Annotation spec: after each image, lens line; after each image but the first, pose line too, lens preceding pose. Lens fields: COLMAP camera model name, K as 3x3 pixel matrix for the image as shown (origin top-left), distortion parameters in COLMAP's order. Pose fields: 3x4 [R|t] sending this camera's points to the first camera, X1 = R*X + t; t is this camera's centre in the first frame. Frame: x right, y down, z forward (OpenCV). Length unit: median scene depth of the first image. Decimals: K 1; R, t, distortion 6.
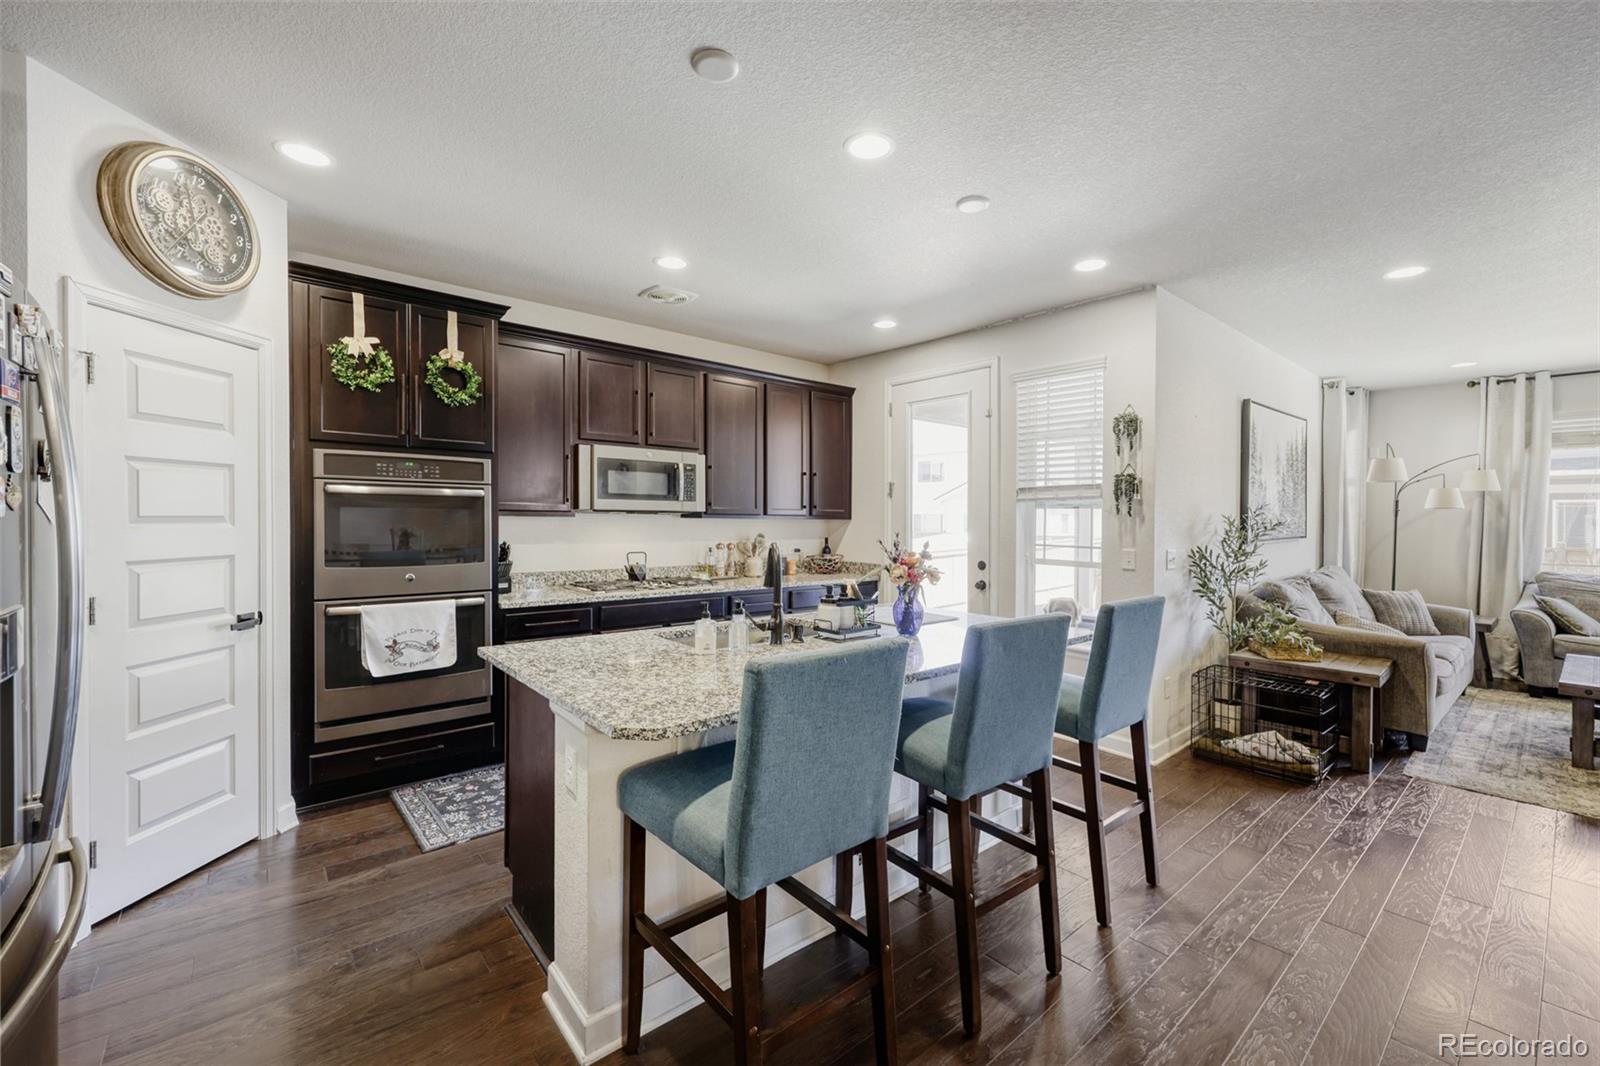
lens RADIAL K [[650.8, 0, 809.5], [0, 650.8, 524.8], [0, 0, 1]] dist [-0.002922, 0.000315]
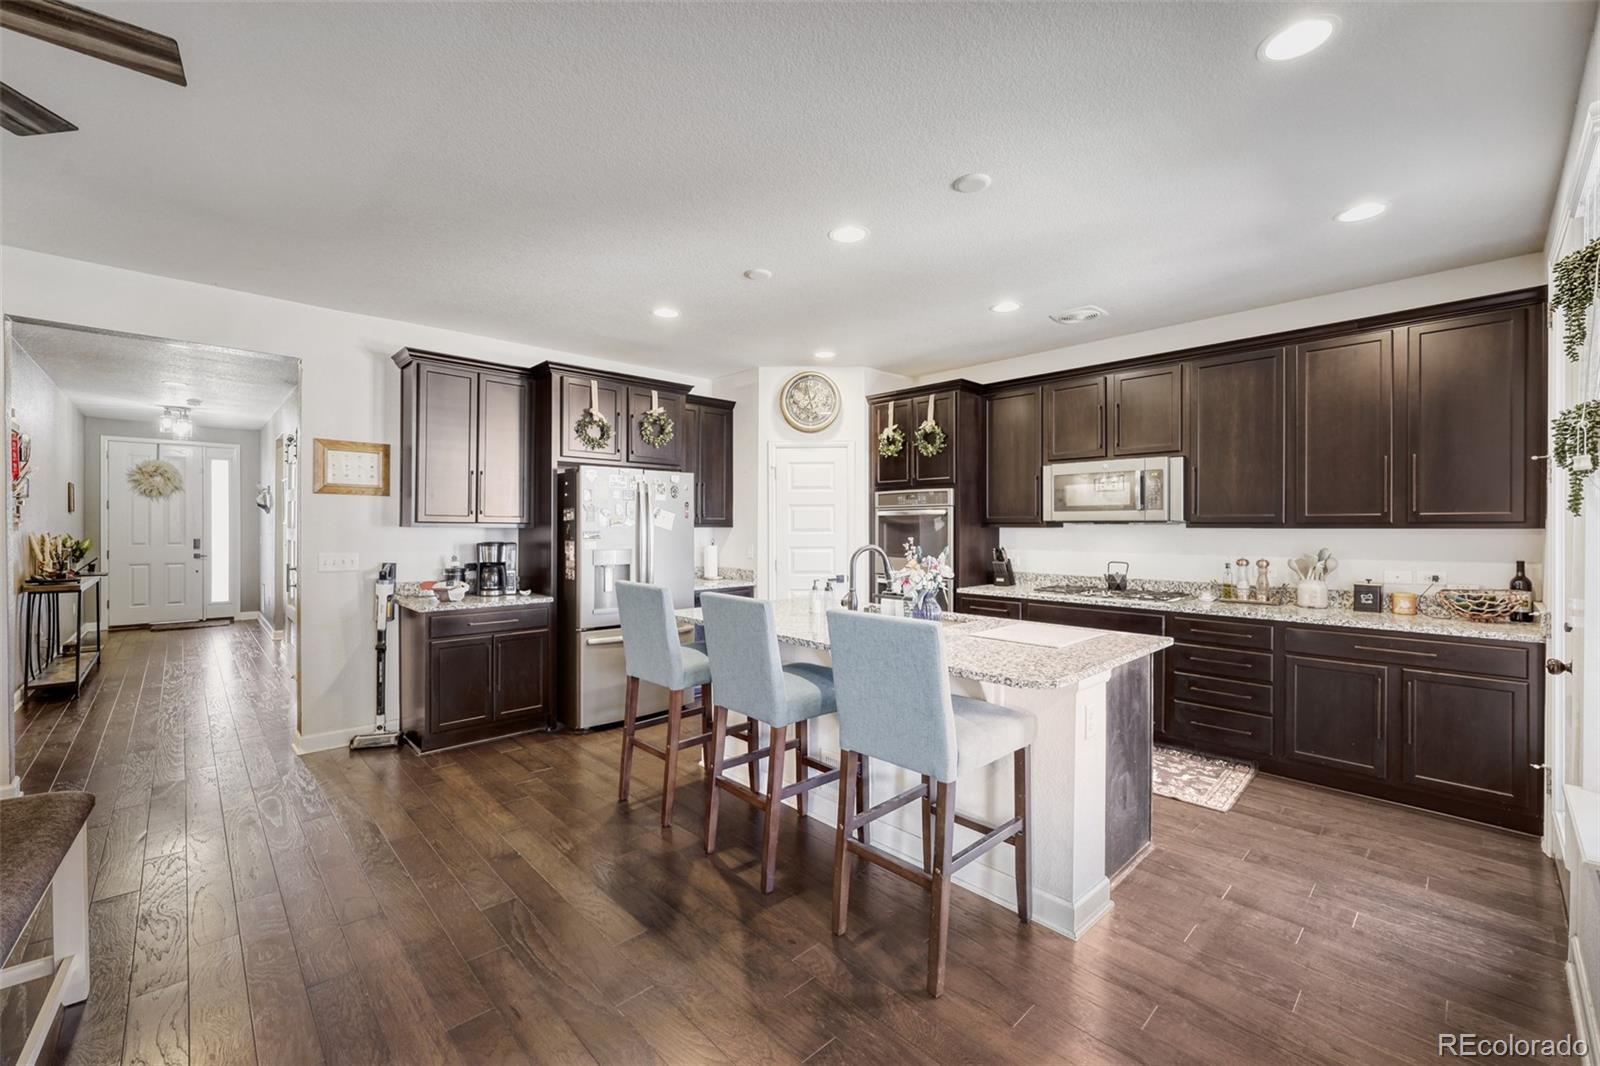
lens RADIAL K [[650.8, 0, 791.8], [0, 650.8, 527.8], [0, 0, 1]] dist [-0.002922, 0.000315]
pose [[0.045072, -0.008335, -0.998949, 0.947818], [-0.009939, 0.999912, -0.008791, 0.003481], [0.998934, 0.010325, 0.044985, 0.583600]]
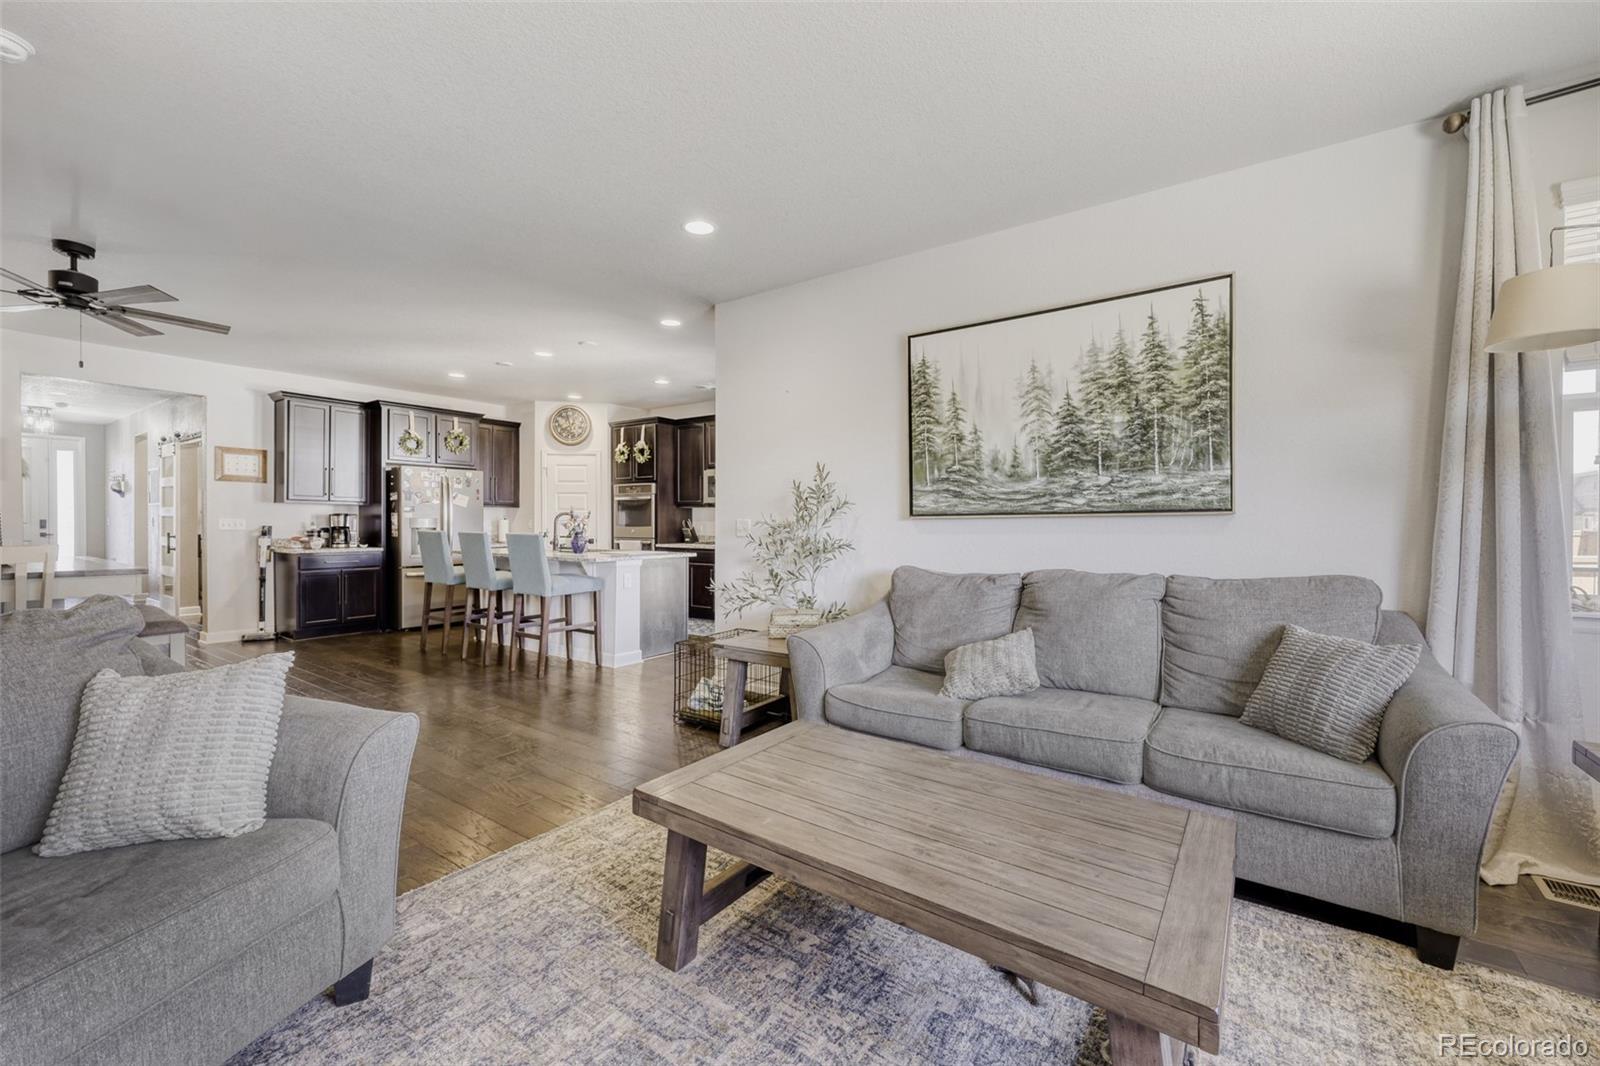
lens RADIAL K [[650.8, 0, 796.7], [0, 650.8, 529.6], [0, 0, 1]] dist [-0.002922, 0.000315]
pose [[0.238317, 0.000689, -0.971187, 1.942058], [-0.009527, 0.999953, -0.001628, 0.067410], [0.971141, 0.009640, 0.238312, 0.949380]]
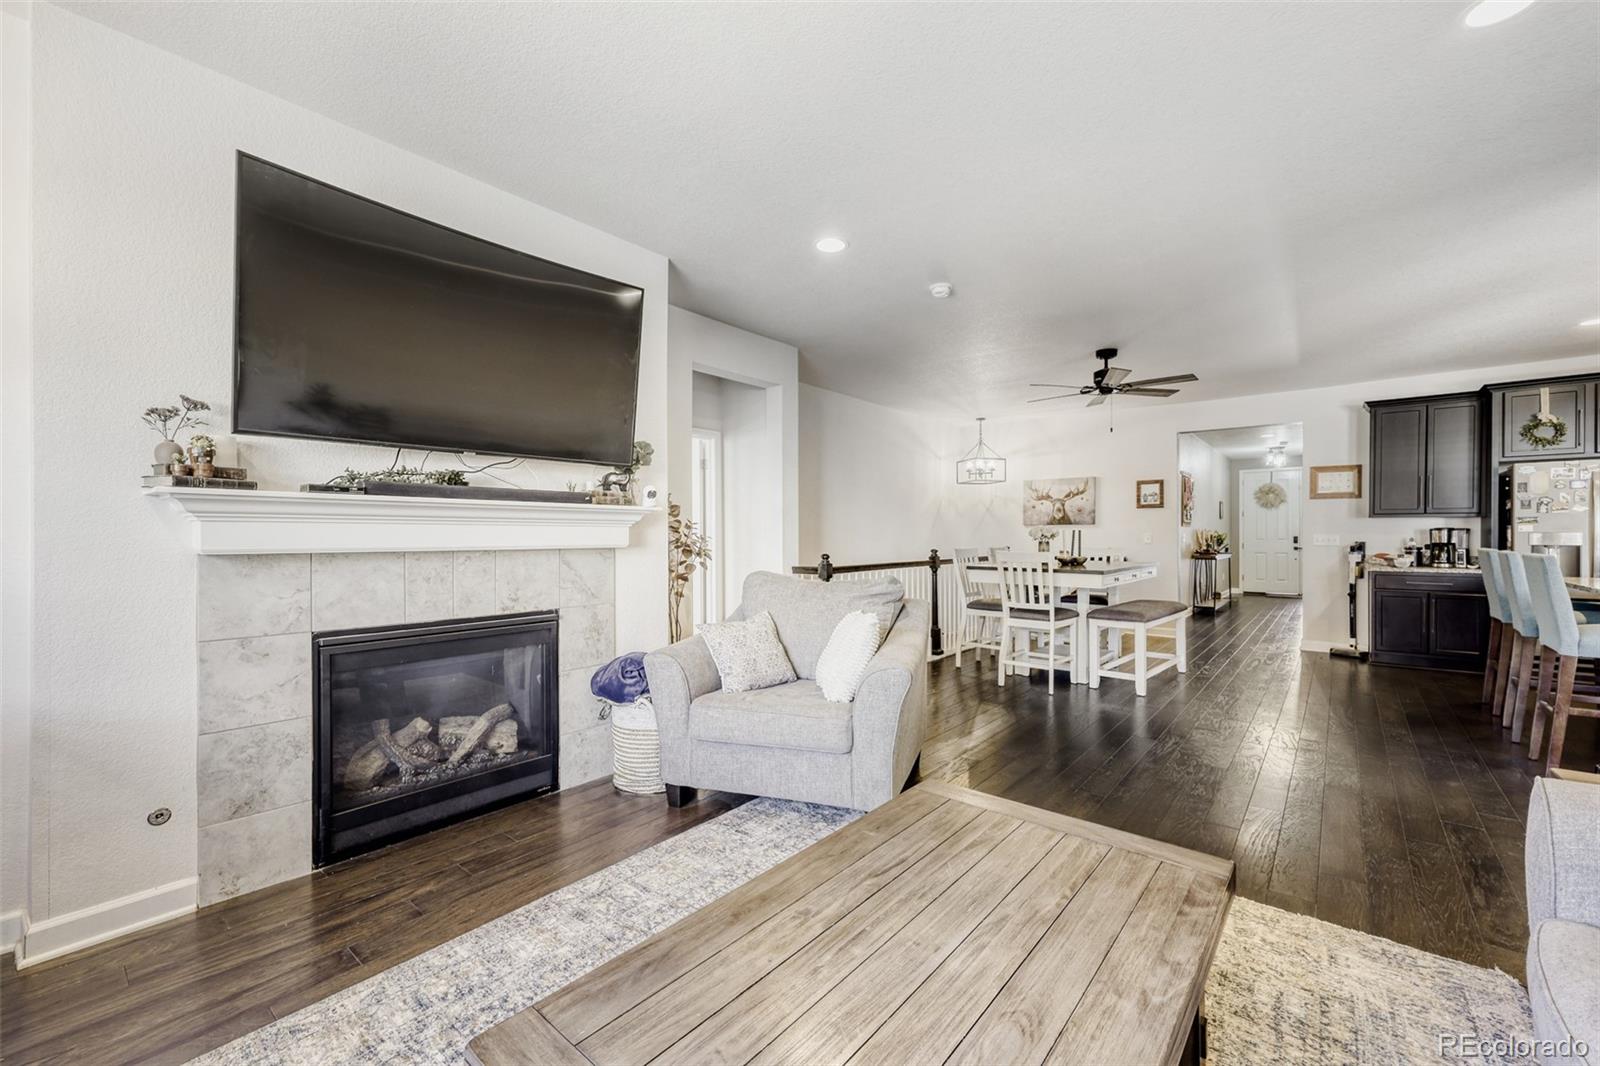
lens RADIAL K [[650.8, 0, 799.7], [0, 650.8, 537.2], [0, 0, 1]] dist [-0.002922, 0.000315]
pose [[-0.985993, -0.010036, -0.166484, 1.620482], [-0.011517, 0.999902, 0.007933, 0.058661], [0.166388, 0.009739, -0.986012, 1.484956]]
